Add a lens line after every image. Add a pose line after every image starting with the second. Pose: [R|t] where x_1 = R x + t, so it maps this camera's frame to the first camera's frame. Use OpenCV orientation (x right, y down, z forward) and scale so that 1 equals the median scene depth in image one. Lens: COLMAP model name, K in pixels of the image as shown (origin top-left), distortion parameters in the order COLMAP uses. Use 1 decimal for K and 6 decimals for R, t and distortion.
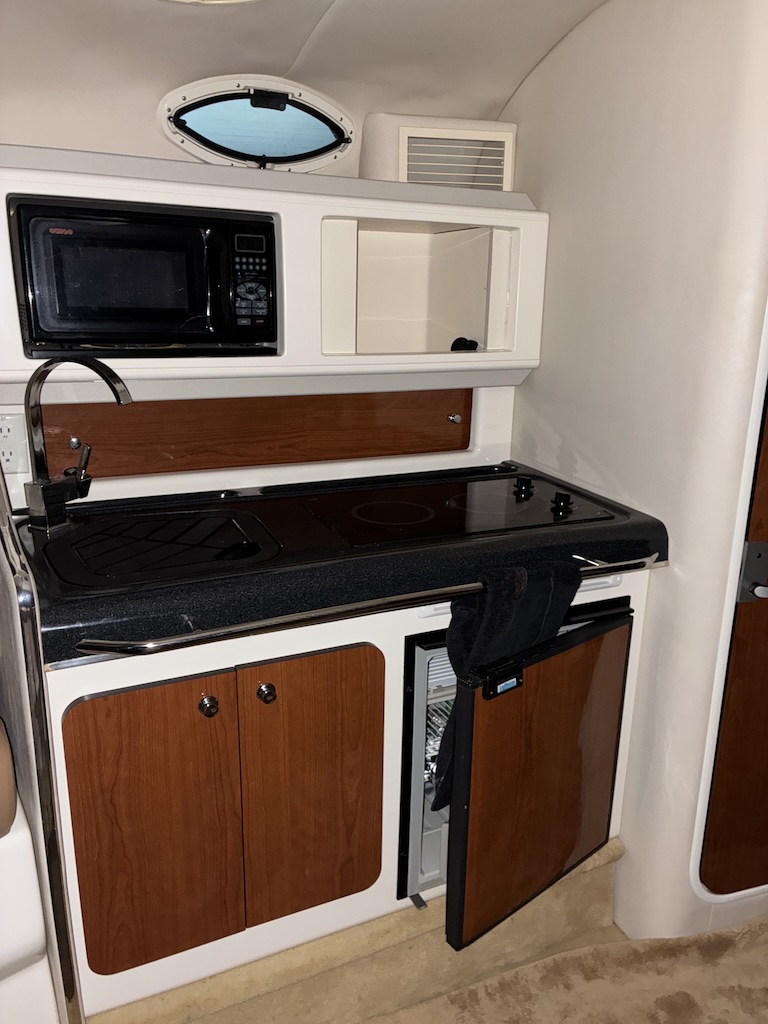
lens RADIAL K [[782.2, 0, 379.0], [0, 782.2, 513.0], [0, 0, 1]] dist [0.026290, -0.051246]
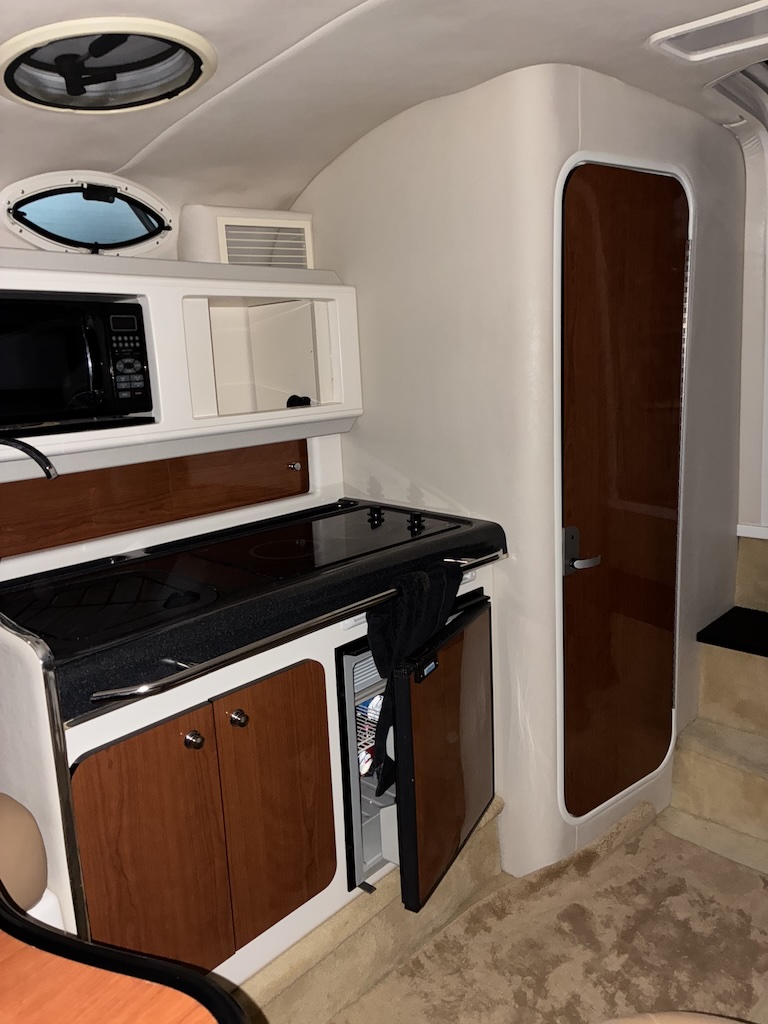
lens RADIAL K [[782.2, 0, 379.0], [0, 782.2, 513.0], [0, 0, 1]] dist [0.026290, -0.051246]
pose [[0.924919, -0.134575, 0.355549, -0.242111], [0.162107, 0.985573, -0.048664, 0.023288], [-0.343871, 0.102647, 0.933390, -0.099993]]
